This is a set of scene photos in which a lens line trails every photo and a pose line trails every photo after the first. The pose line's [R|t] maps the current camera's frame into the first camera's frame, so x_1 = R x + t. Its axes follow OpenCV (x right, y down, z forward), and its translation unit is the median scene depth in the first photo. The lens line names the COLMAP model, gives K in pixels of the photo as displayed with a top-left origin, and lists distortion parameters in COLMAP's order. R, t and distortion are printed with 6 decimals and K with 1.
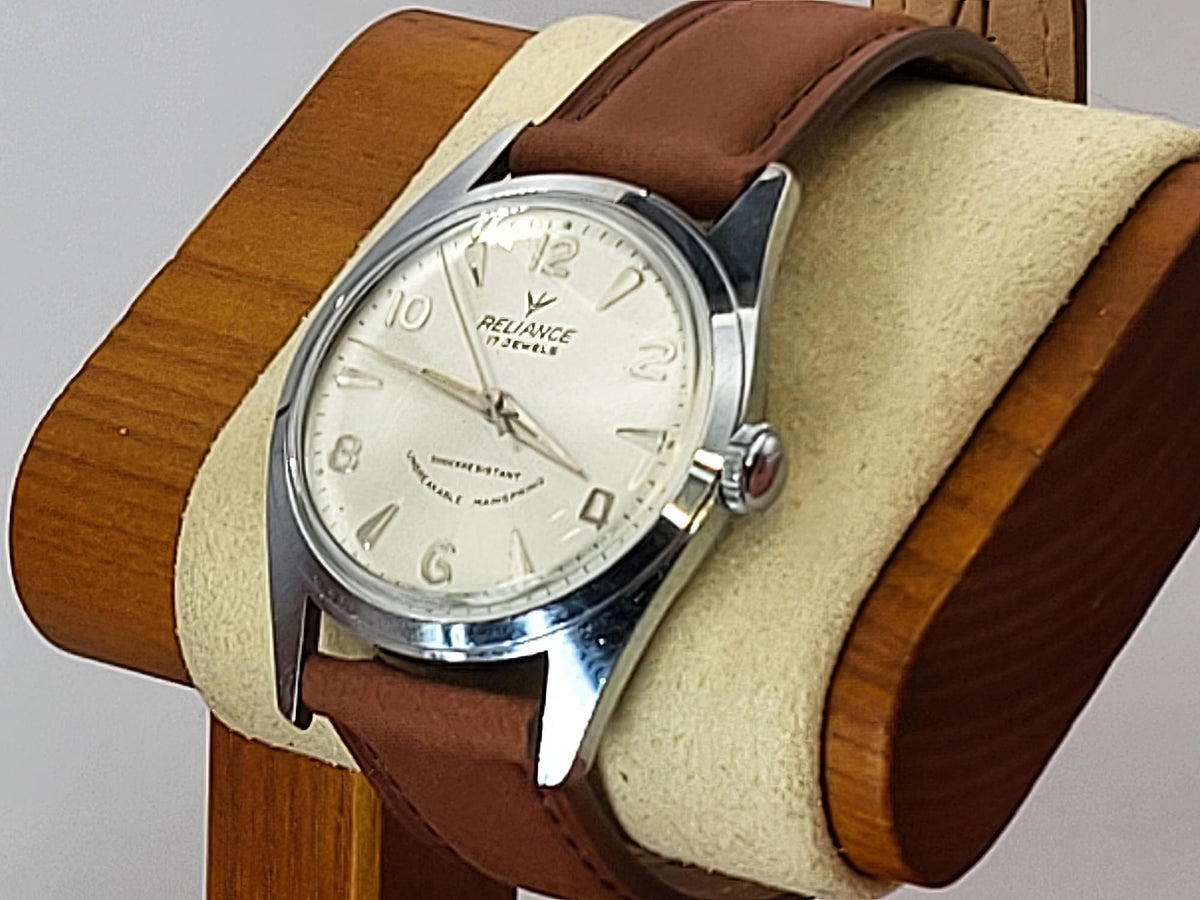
lens RADIAL K [[5844.6, 0, 602.4], [0, 5844.6, 459.5], [0, 0, 1]] dist [0.340683, 0.000000]
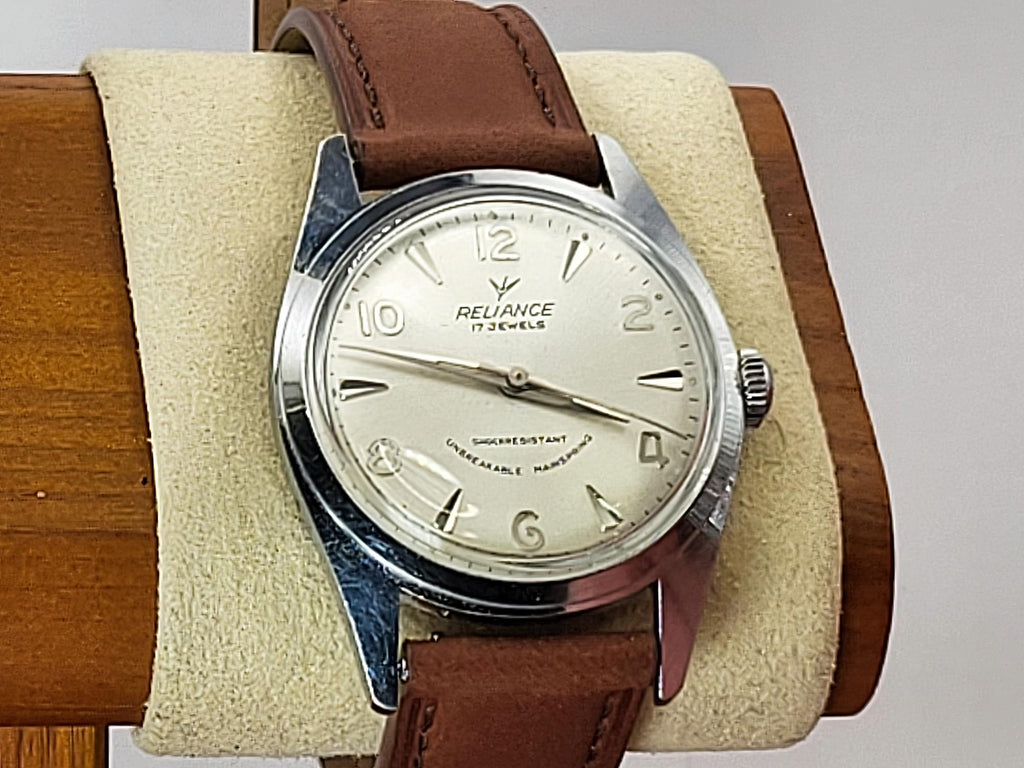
lens RADIAL K [[4987.4, 0, 513.6], [0, 4987.4, 379.6], [0, 0, 1]] dist [0.340683, 0.000000]
pose [[0.711142, -0.189387, 0.677060, -0.654628], [0.184804, 0.979523, 0.079886, -0.084821], [-0.678325, 0.068313, 0.731580, 0.307799]]
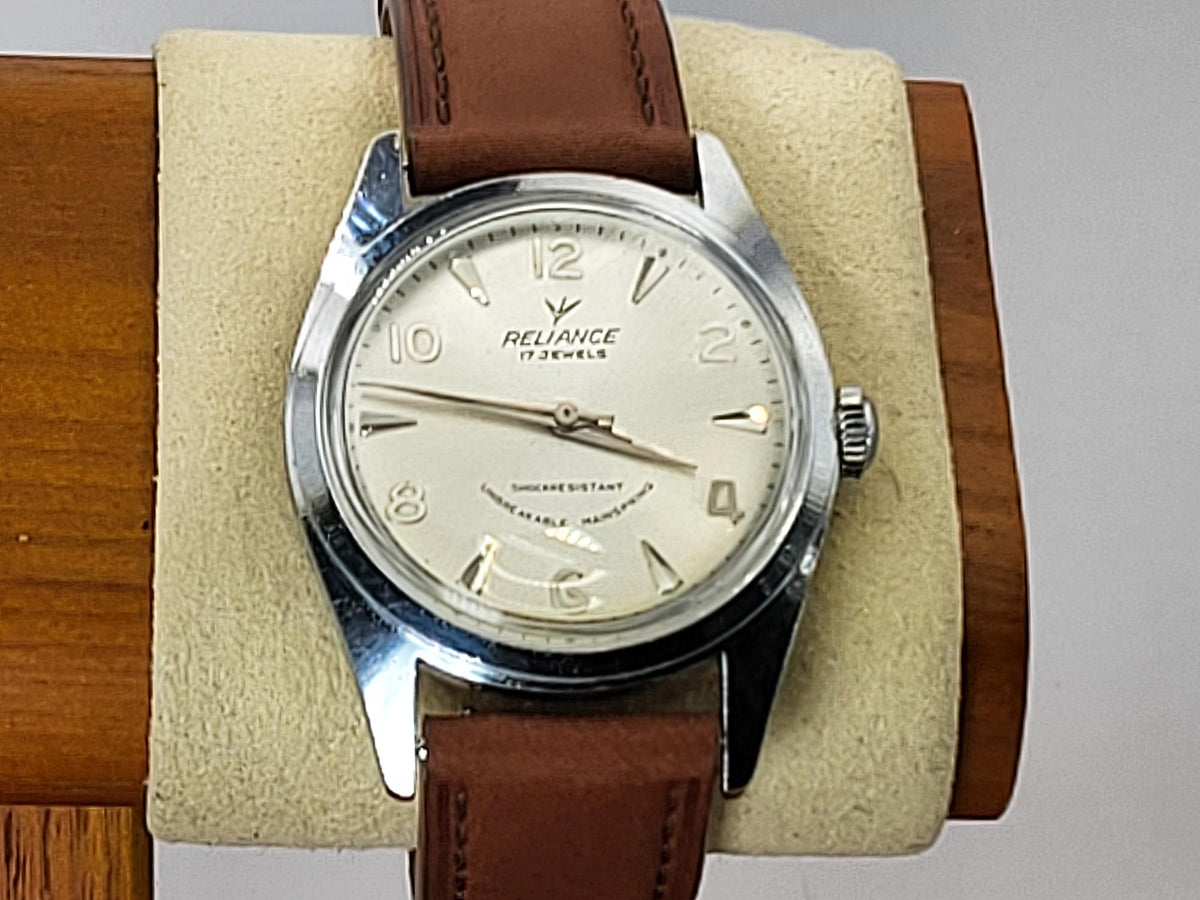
lens RADIAL K [[5844.6, 0, 596.1], [0, 5844.6, 454.3], [0, 0, 1]] dist [0.340683, 0.000000]
pose [[0.797835, -0.176722, 0.576393, -0.561867], [0.175242, 0.982771, 0.058749, -0.058569], [-0.576845, 0.054136, 0.815058, 0.219712]]
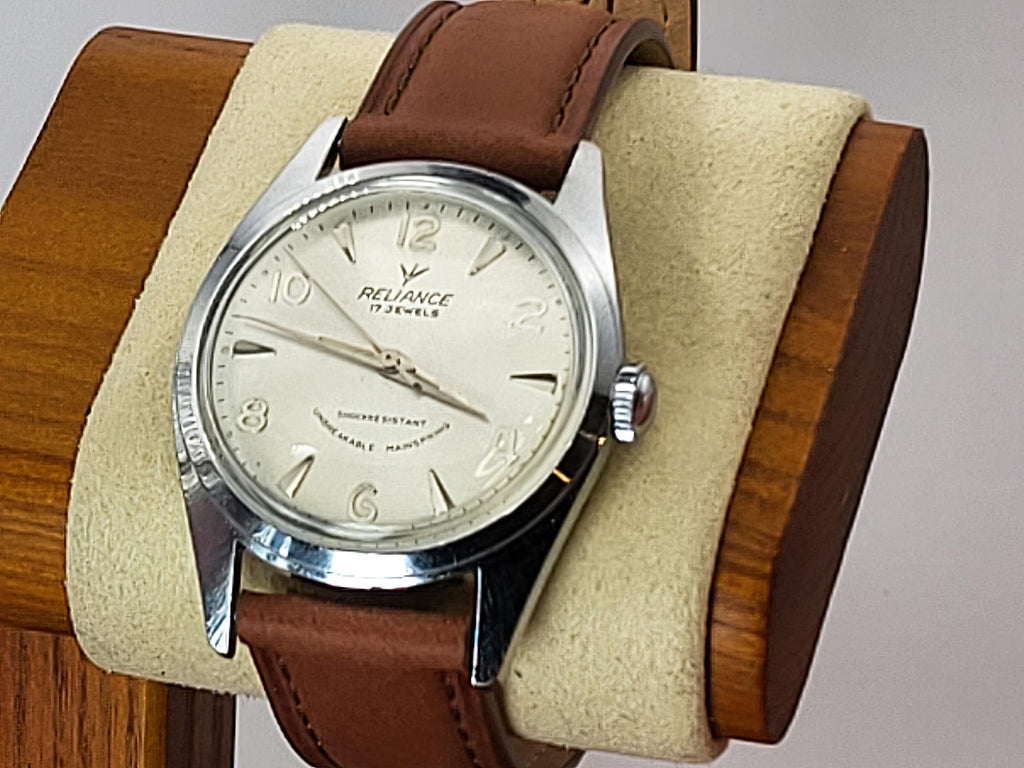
lens RADIAL K [[4987.4, 0, 506.9], [0, 4987.4, 378.7], [0, 0, 1]] dist [0.340683, 0.000000]
pose [[0.953602, -0.072790, 0.292138, -0.283743], [0.072184, 0.997308, 0.012868, -0.017274], [-0.292289, 0.008816, 0.956289, 0.049159]]
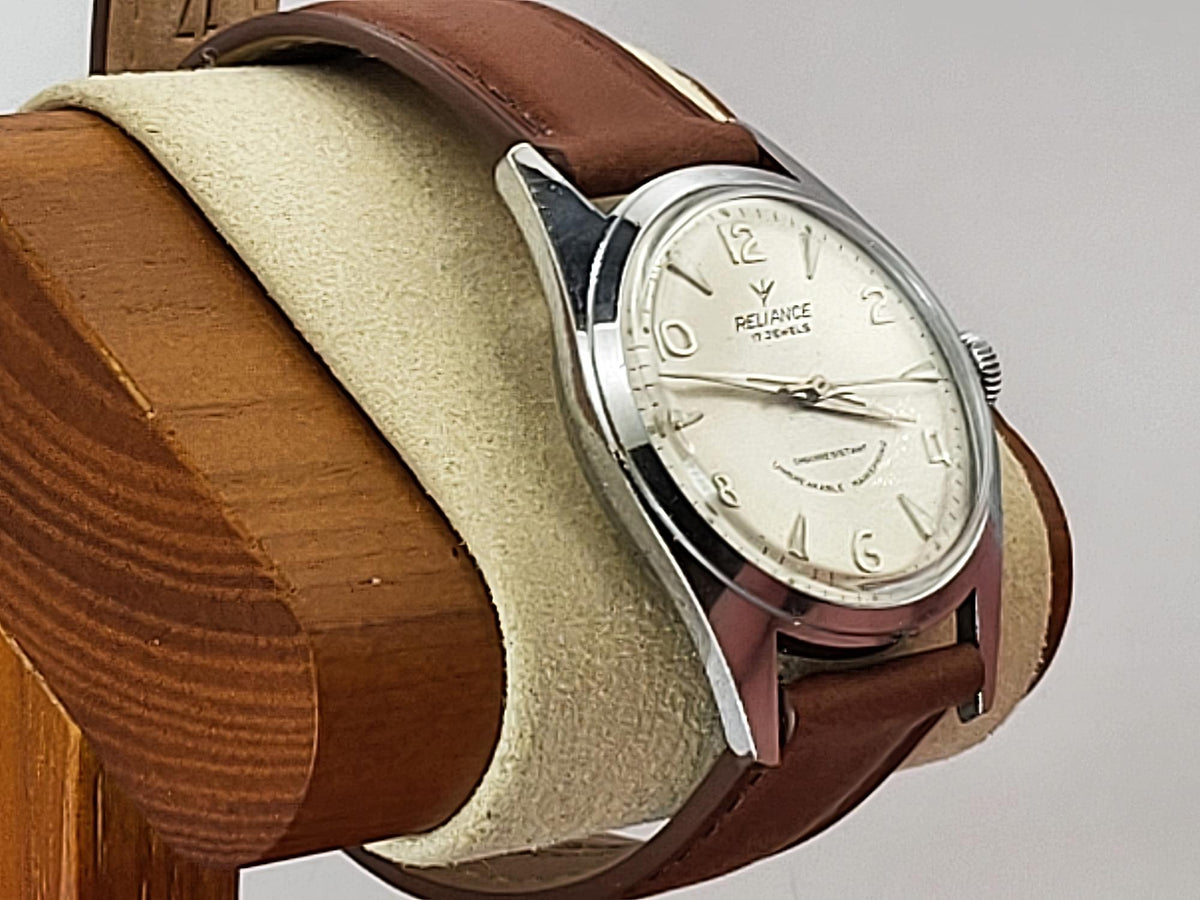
lens RADIAL K [[5844.6, 0, 599.4], [0, 5844.6, 447.6], [0, 0, 1]] dist [0.340683, 0.000000]
pose [[0.236508, -0.251895, 0.938410, -0.968903], [0.227725, 0.953280, 0.198493, -0.207196], [-0.944566, 0.166754, 0.282821, 0.747615]]
